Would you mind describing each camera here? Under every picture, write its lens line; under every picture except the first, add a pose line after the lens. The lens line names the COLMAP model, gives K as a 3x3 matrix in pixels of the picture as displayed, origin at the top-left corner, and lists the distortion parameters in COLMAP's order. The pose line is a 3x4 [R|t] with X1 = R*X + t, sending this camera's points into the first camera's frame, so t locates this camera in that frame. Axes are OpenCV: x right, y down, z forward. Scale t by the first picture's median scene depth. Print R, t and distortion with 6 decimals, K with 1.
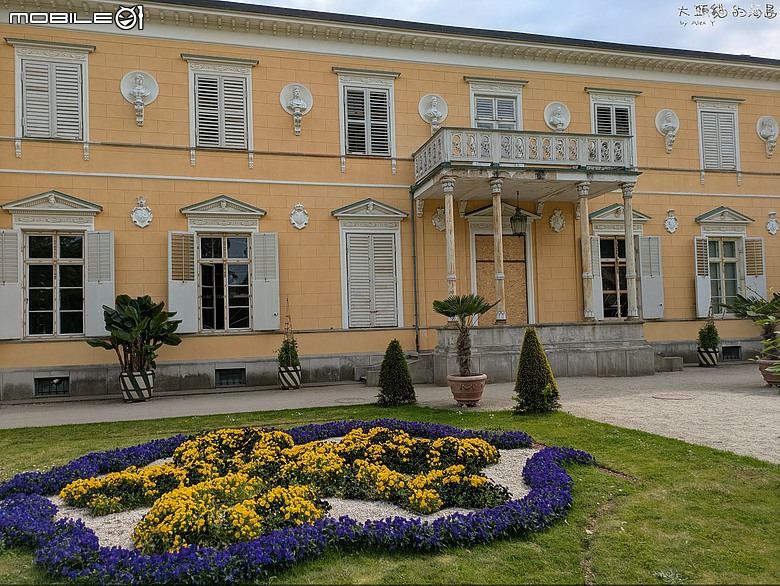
lens RADIAL K [[602.6, 0, 390.0], [0, 602.6, 293.0], [0, 0, 1]] dist [0.034746, 0.002906]
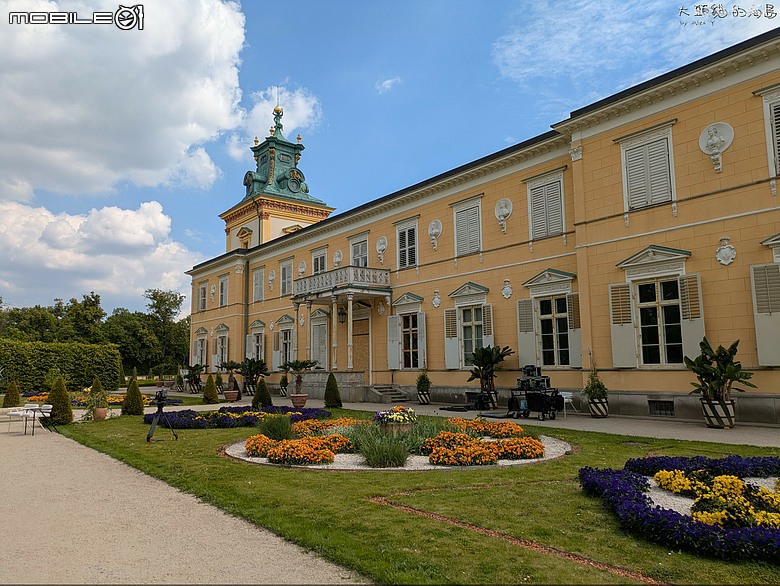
lens RADIAL K [[571.7, 0, 390.0], [0, 571.7, 290.5], [0, 0, 1]] dist [0.010443, -0.001647]
pose [[0.362387, -0.100917, -0.926548, 0.550364], [0.052480, 0.994753, -0.087820, -0.009281], [0.930549, -0.016801, 0.365782, 0.140625]]
